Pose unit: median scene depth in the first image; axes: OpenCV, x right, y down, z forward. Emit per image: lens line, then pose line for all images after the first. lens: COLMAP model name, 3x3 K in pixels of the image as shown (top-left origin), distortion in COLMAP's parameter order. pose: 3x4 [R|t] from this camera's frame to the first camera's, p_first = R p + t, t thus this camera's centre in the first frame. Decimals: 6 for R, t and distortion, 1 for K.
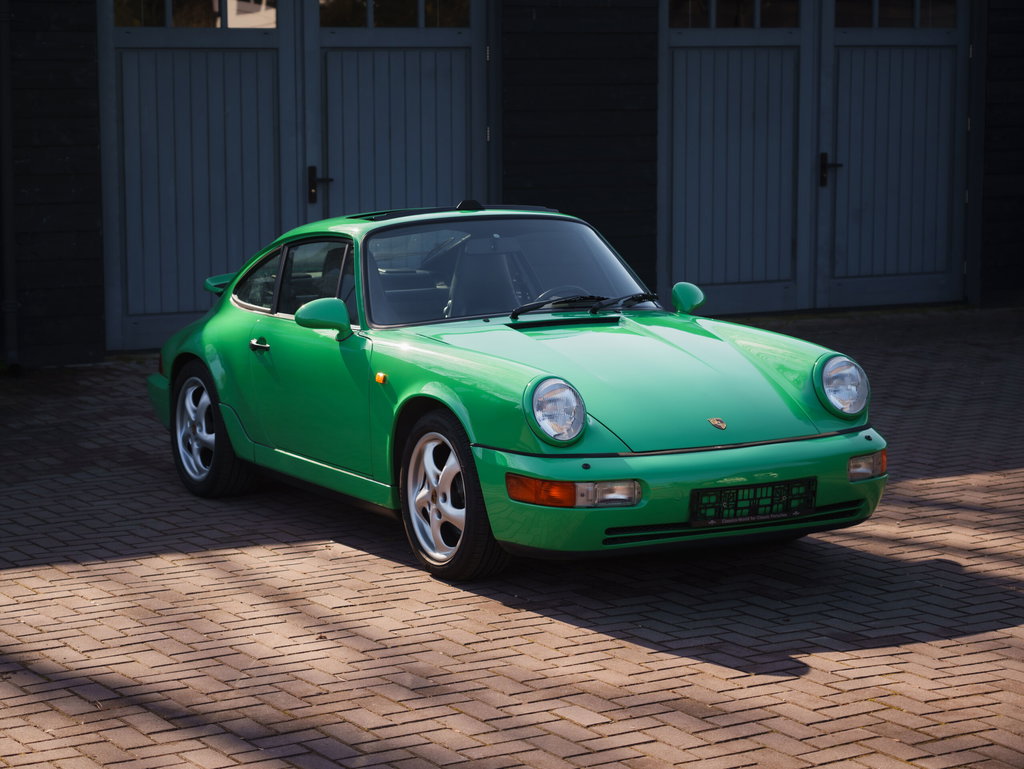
lens RADIAL K [[2141.2, 0, 512.0], [0, 2141.2, 384.5], [0, 0, 1]] dist [0.009731, 0.161402]
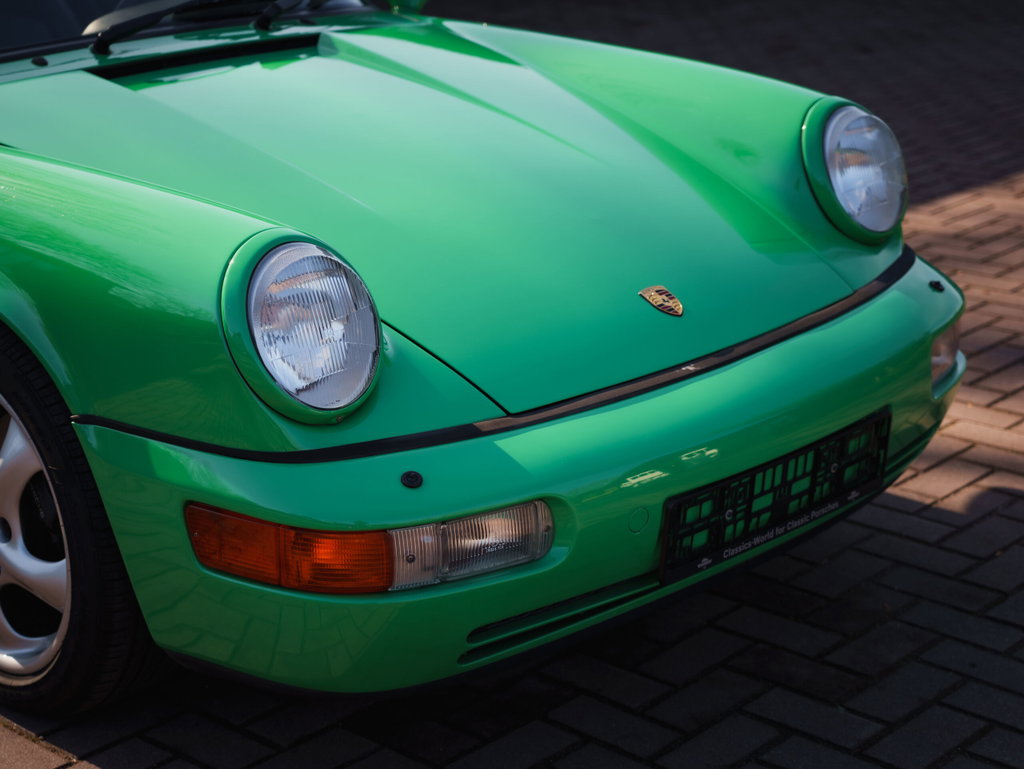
lens RADIAL K [[1896.4, 0, 512.0], [0, 1896.4, 384.5], [0, 0, 1]] dist [0.033613, 0.085274]
pose [[0.958834, -0.102707, 0.264742, -0.033684], [0.052183, 0.980152, 0.191254, -0.039617], [-0.279131, -0.169566, 0.945163, 0.669567]]
